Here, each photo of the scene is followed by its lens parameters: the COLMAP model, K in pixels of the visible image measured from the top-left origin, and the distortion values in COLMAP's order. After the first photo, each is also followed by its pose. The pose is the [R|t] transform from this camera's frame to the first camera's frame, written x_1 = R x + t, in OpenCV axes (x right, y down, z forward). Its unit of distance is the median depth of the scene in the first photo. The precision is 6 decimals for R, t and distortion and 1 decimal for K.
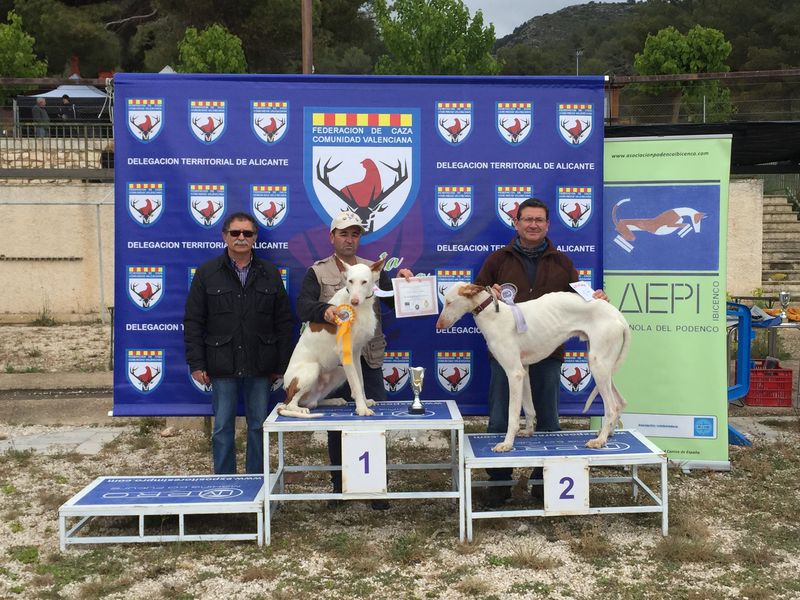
lens RADIAL K [[1038.4, 0, 400.0], [0, 1038.4, 300.0], [0, 0, 1]] dist [0.024299, 0.119552]
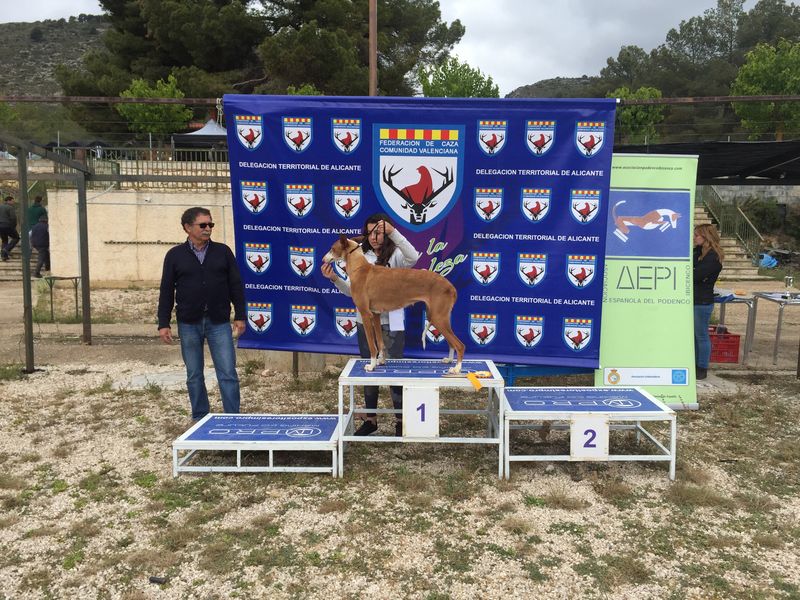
lens RADIAL K [[679.5, 0, 400.4], [0, 679.5, 298.1], [0, 0, 1]] dist [0.092169, -0.130740]
pose [[0.999180, 0.017600, -0.036453, -0.031375], [-0.016364, 0.999290, 0.033935, -0.003048], [0.037025, -0.033311, 0.998759, 0.205739]]
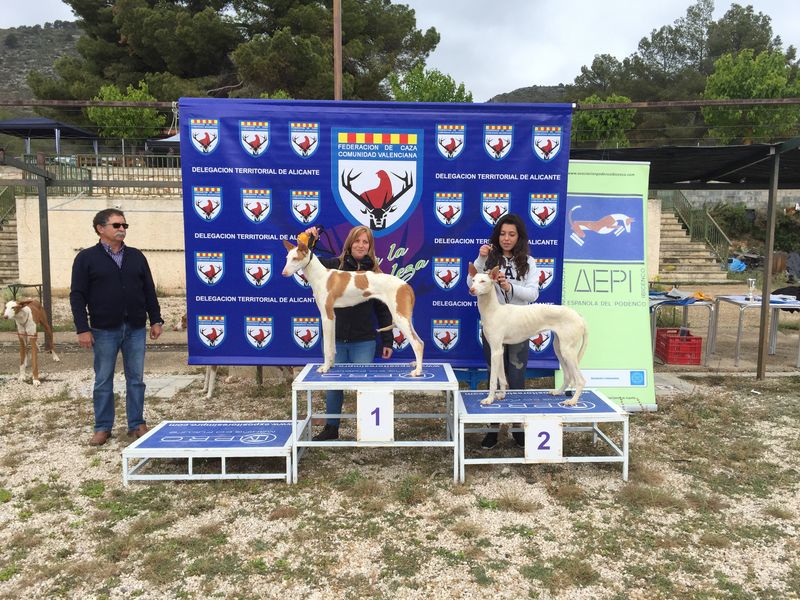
lens RADIAL K [[677.3, 0, 399.4], [0, 677.3, 297.8], [0, 0, 1]] dist [0.101985, -0.145692]
pose [[0.999905, 0.010649, -0.008757, -0.000917], [-0.010436, 0.999657, 0.024013, -0.000216], [0.009010, -0.023919, 0.999673, 0.211582]]
